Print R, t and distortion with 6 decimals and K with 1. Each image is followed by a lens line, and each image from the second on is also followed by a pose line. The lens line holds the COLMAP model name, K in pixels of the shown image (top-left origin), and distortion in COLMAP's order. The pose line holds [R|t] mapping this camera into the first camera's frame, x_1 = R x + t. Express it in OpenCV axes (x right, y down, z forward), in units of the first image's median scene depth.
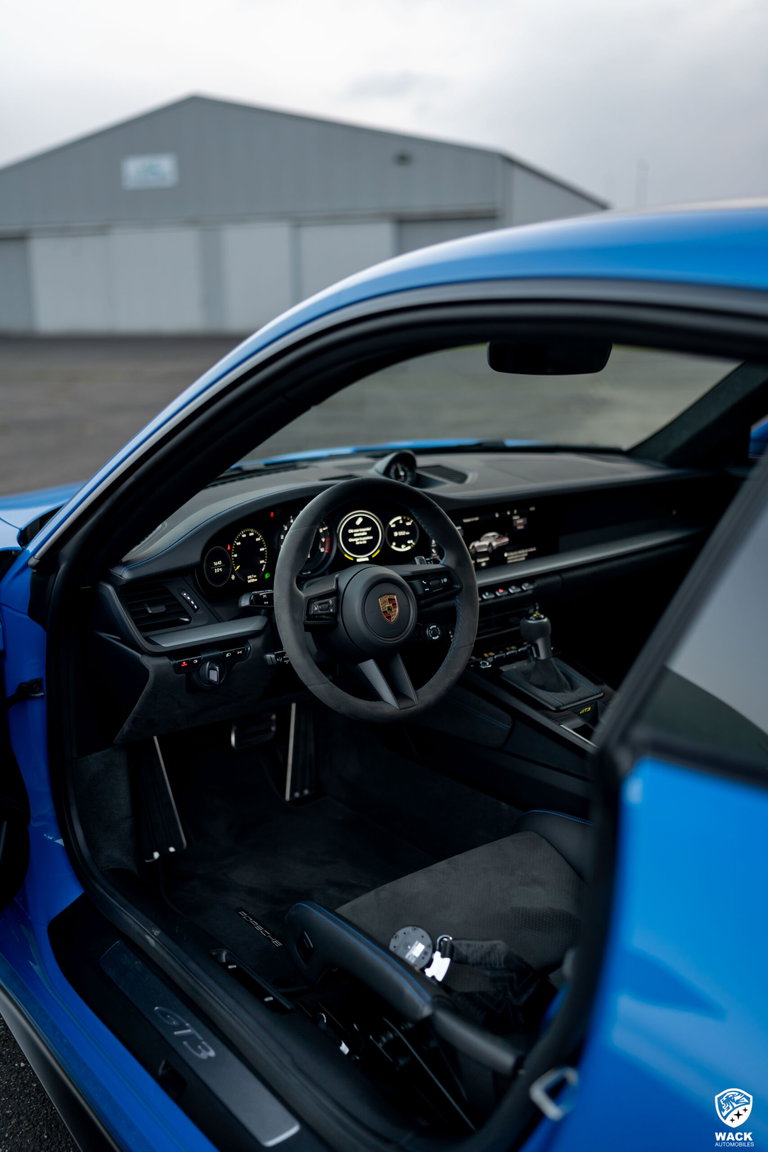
lens RADIAL K [[1070.1, 0, 382.7], [0, 1070.1, 574.0], [0, 0, 1]] dist [0.004071, 0.000000]
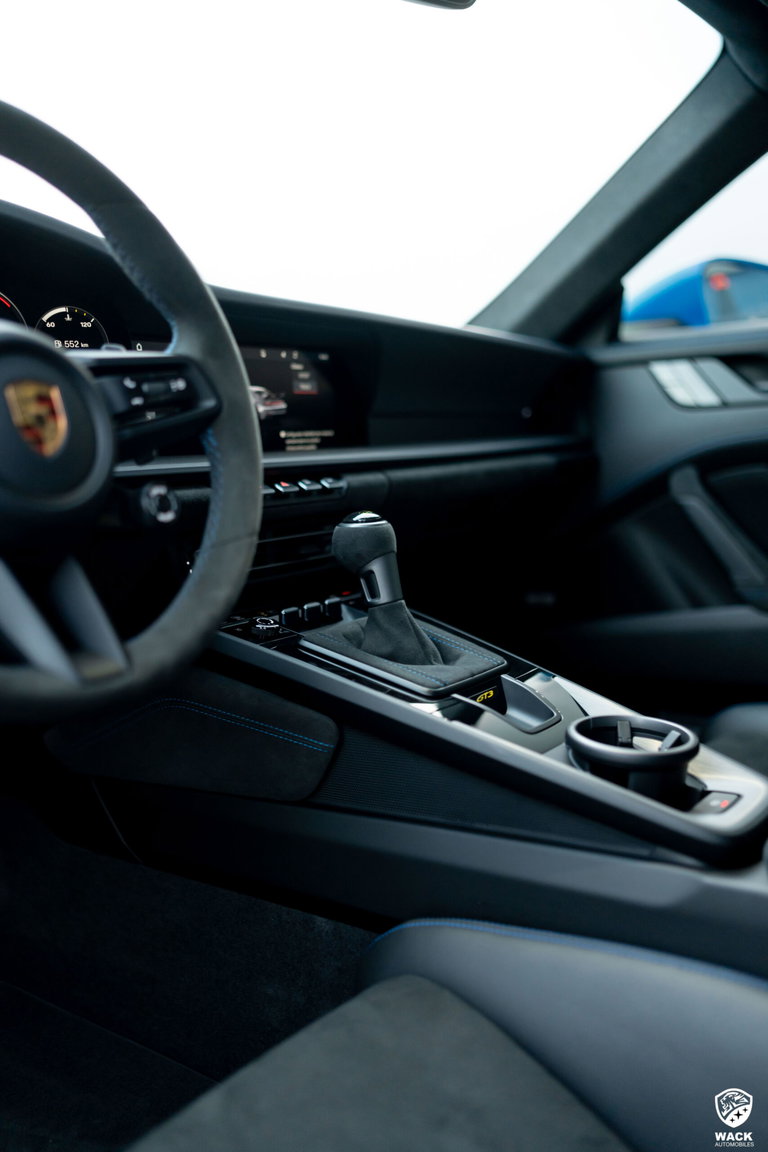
lens RADIAL K [[1070.1, 0, 388.6], [0, 1070.1, 576.8], [0, 0, 1]] dist [0.004071, 0.000000]
pose [[0.956324, -0.037659, 0.289873, 0.011066], [0.069736, 0.992425, -0.101136, 0.116834], [-0.283868, 0.116934, 0.951706, 0.536195]]
